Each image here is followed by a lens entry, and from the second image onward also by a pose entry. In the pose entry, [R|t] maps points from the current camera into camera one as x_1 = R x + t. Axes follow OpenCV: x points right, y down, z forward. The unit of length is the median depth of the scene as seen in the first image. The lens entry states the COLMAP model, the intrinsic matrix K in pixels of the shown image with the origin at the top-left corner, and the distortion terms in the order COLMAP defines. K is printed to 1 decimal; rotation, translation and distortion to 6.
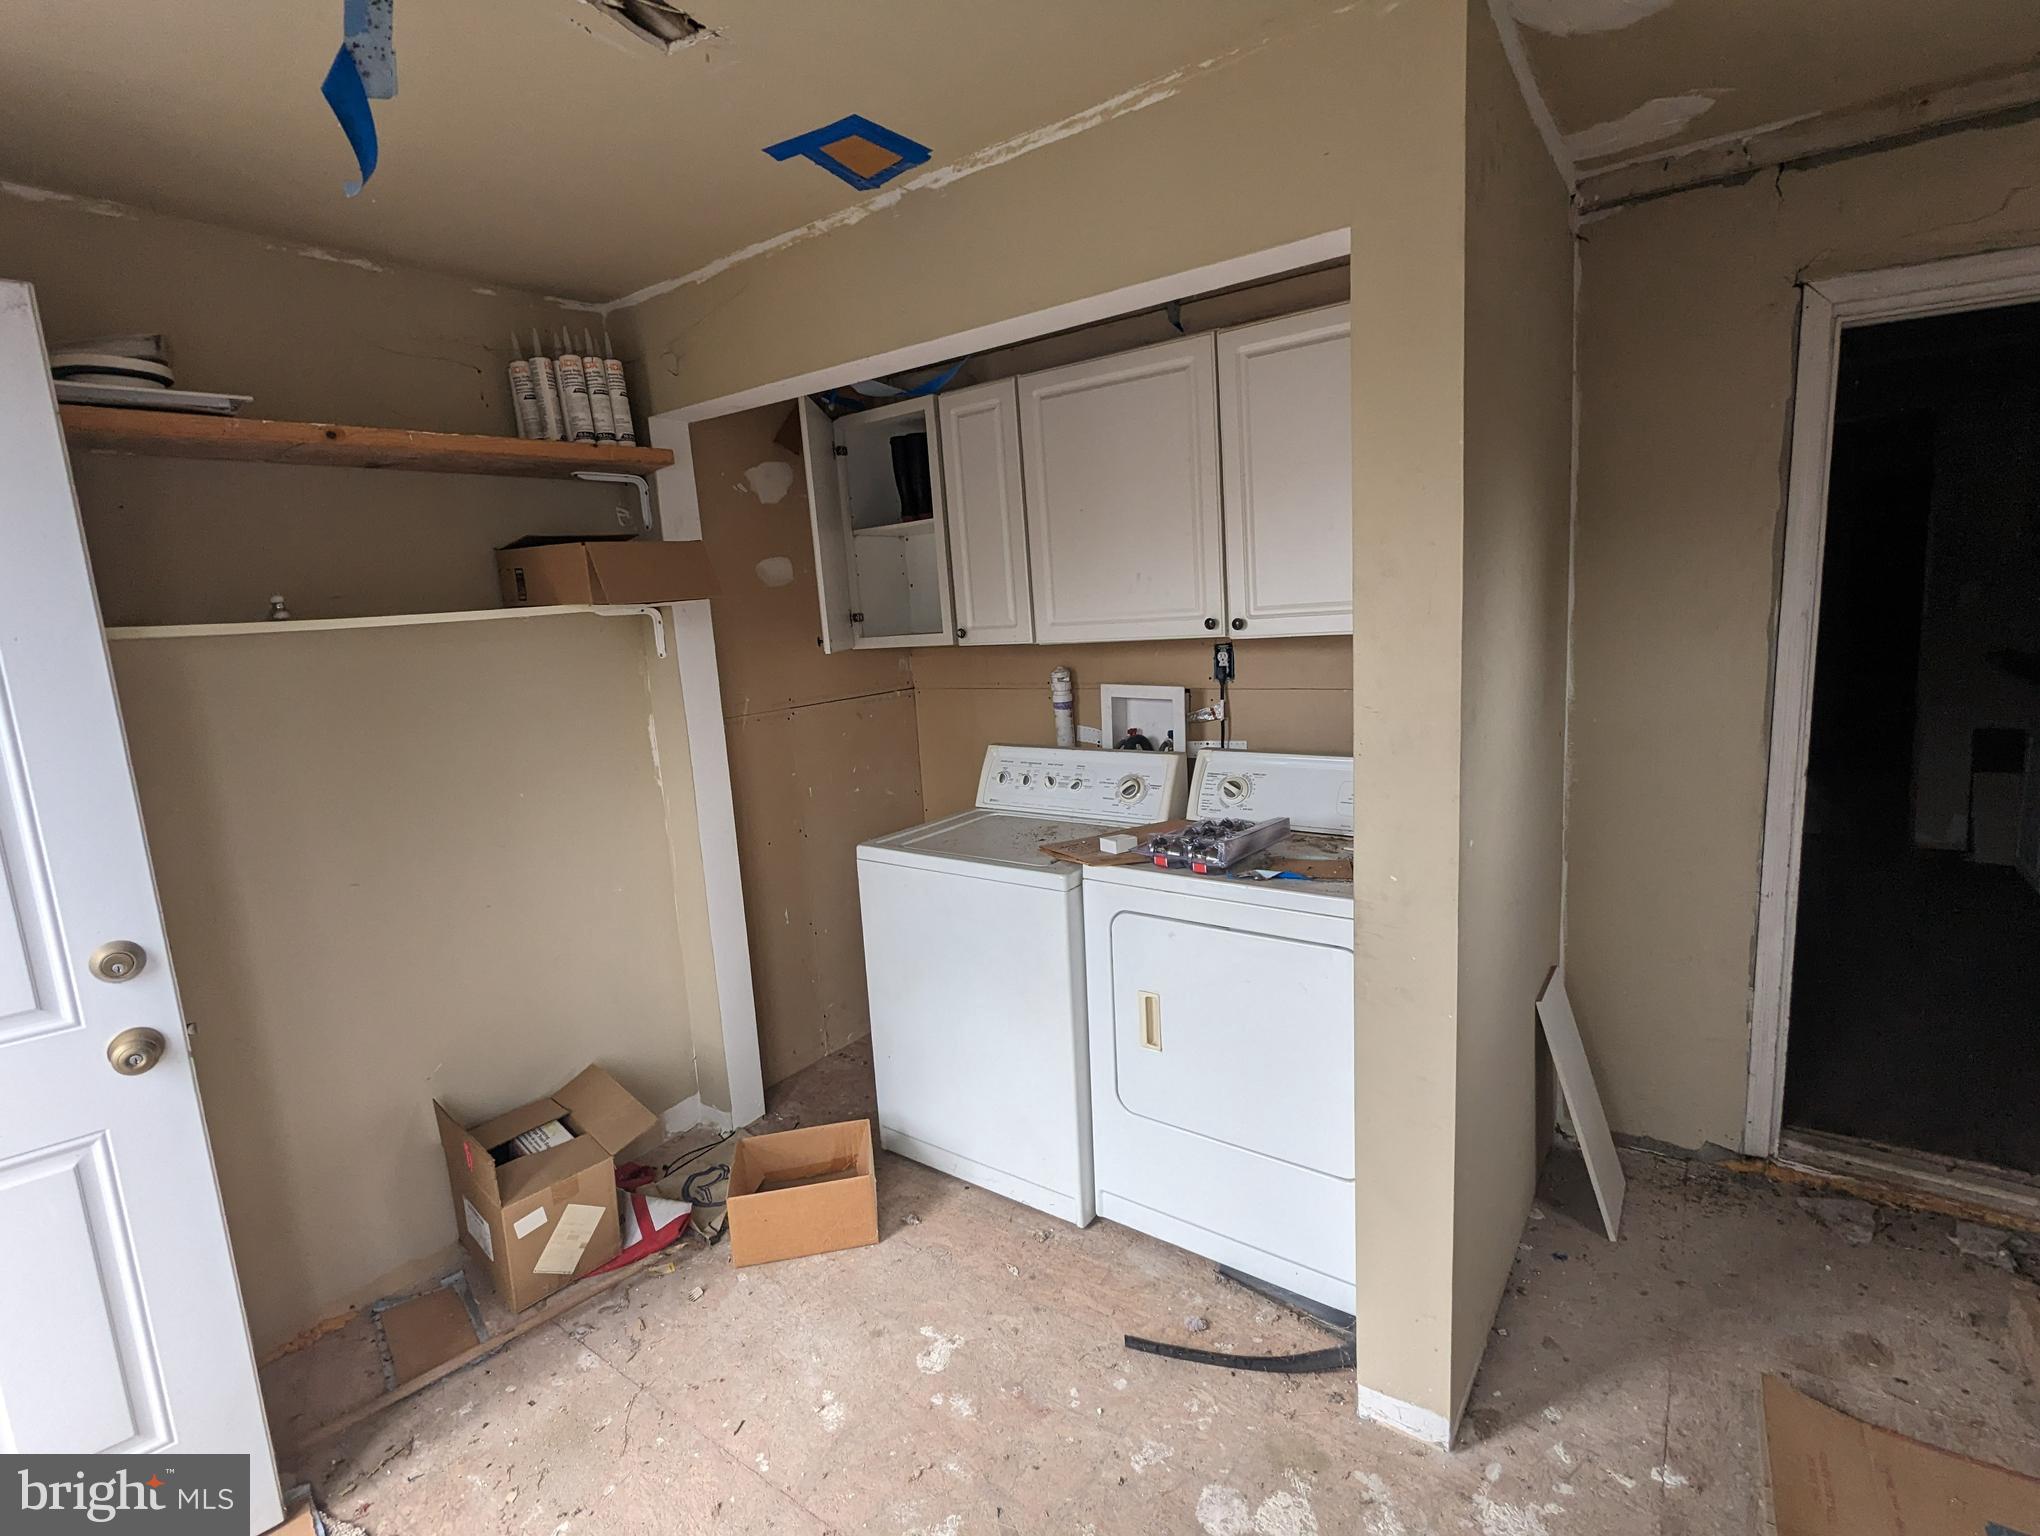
lens RADIAL K [[970.5, 0, 1021.6], [0, 970.5, 756.5], [0, 0, 1]] dist [-0.002482, 0.001680]
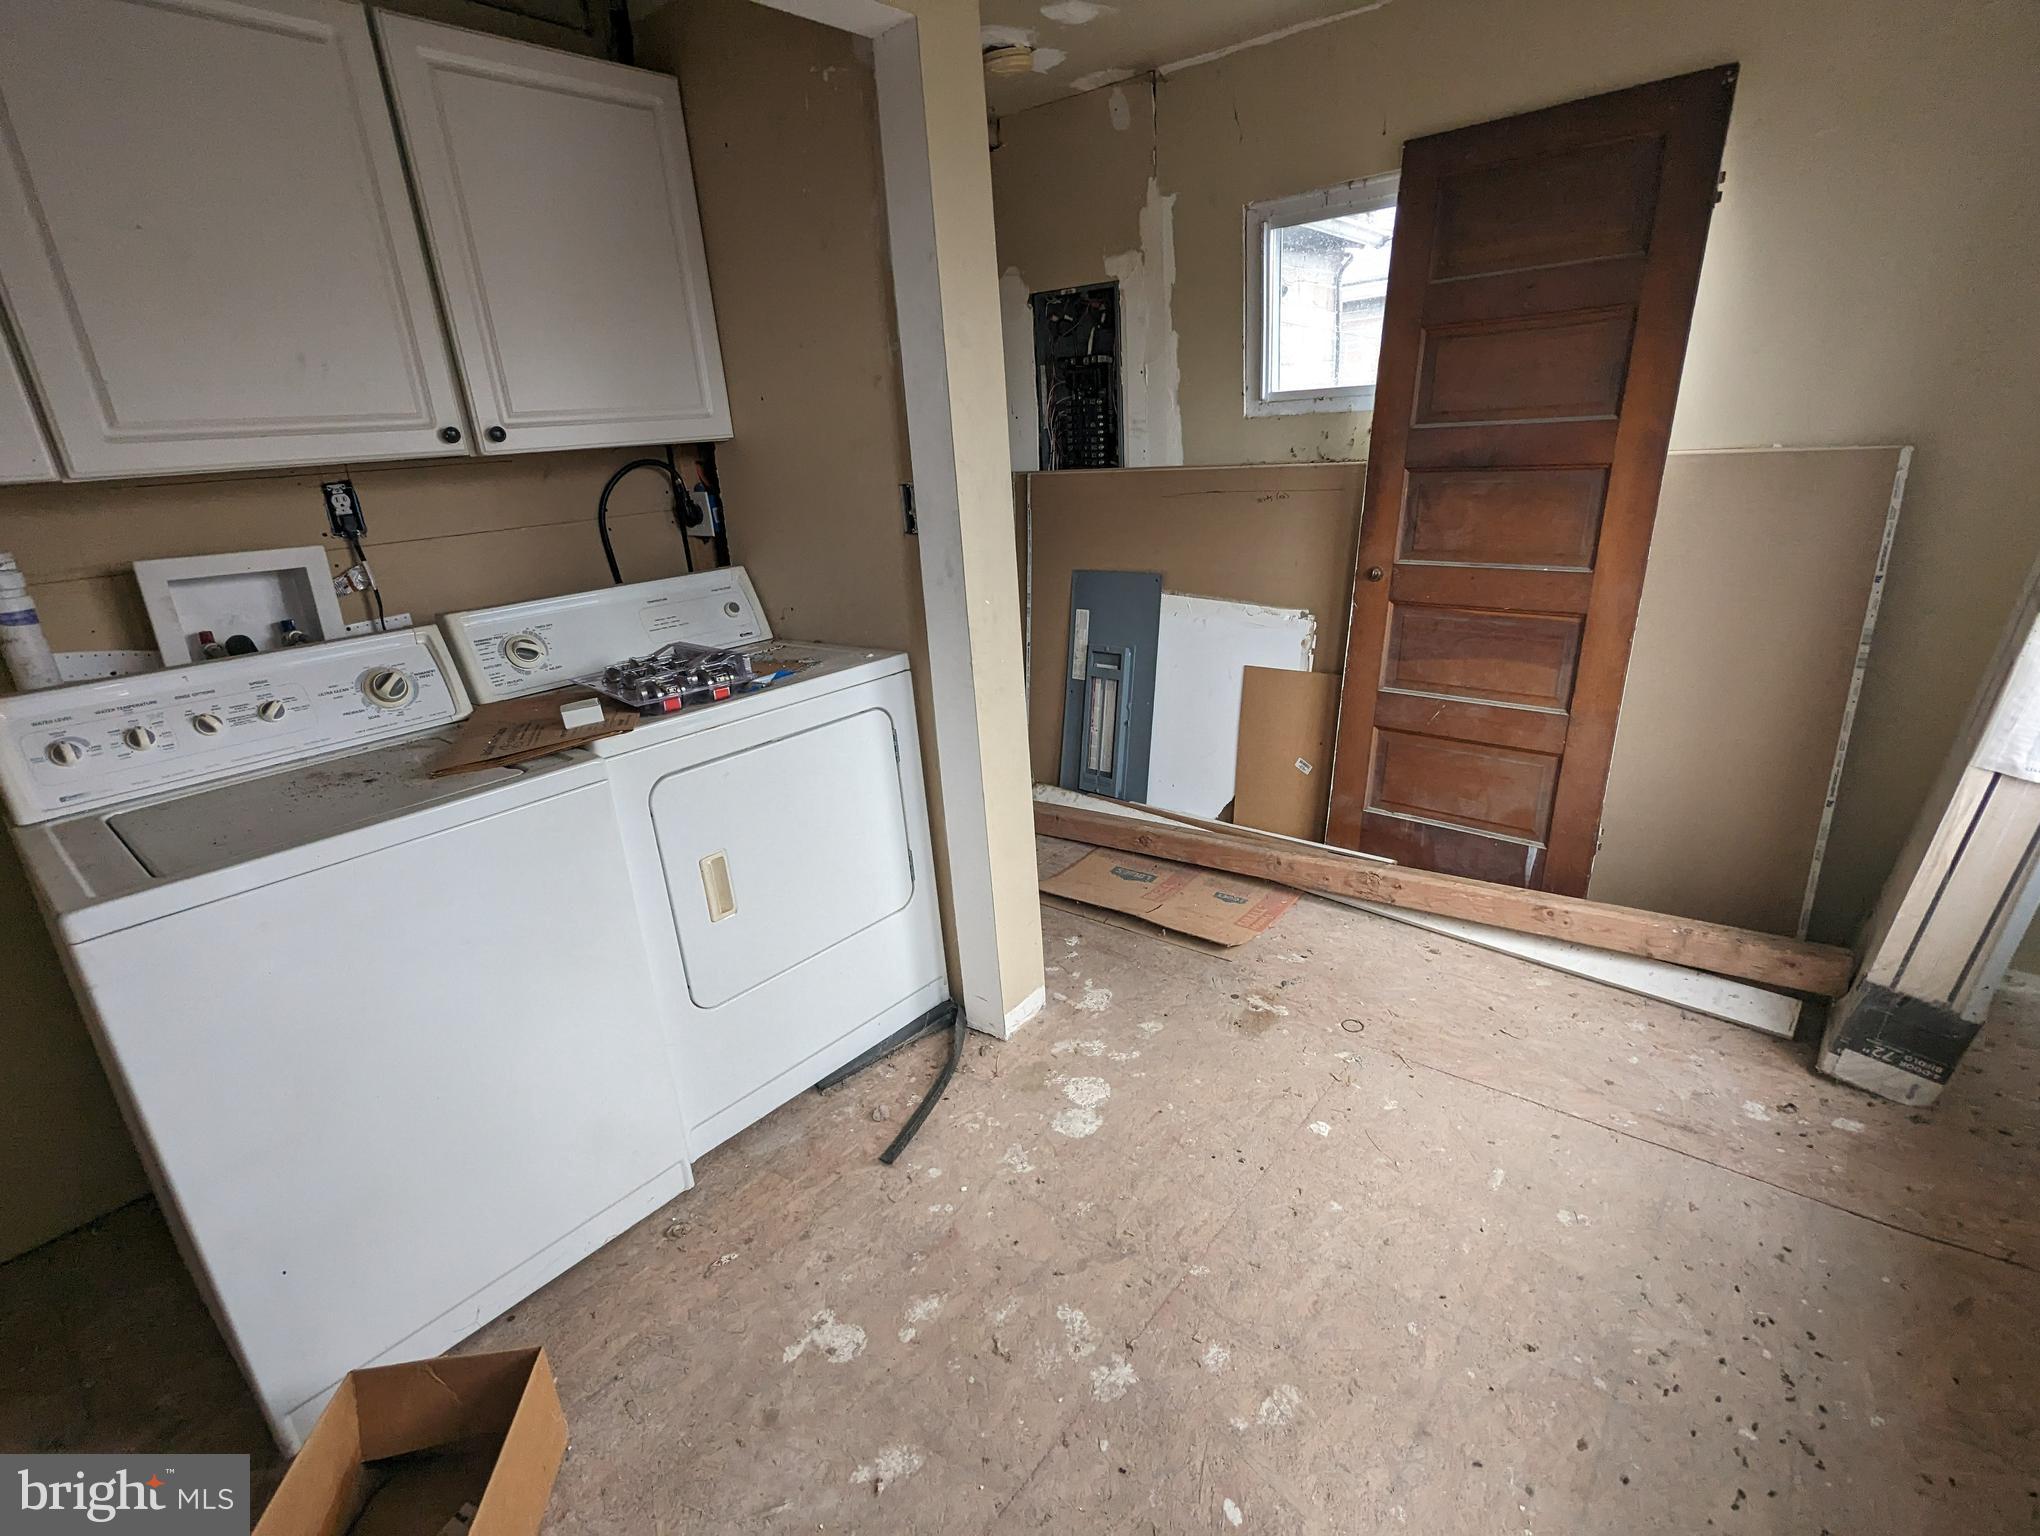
lens RADIAL K [[970.5, 0, 1021.6], [0, 970.5, 756.5], [0, 0, 1]] dist [-0.002482, 0.001680]
pose [[0.071157, -0.261757, 0.962507, -0.650691], [0.217625, 0.945780, 0.241119, 0.015163], [-0.973435, 0.192309, 0.124263, 0.615552]]
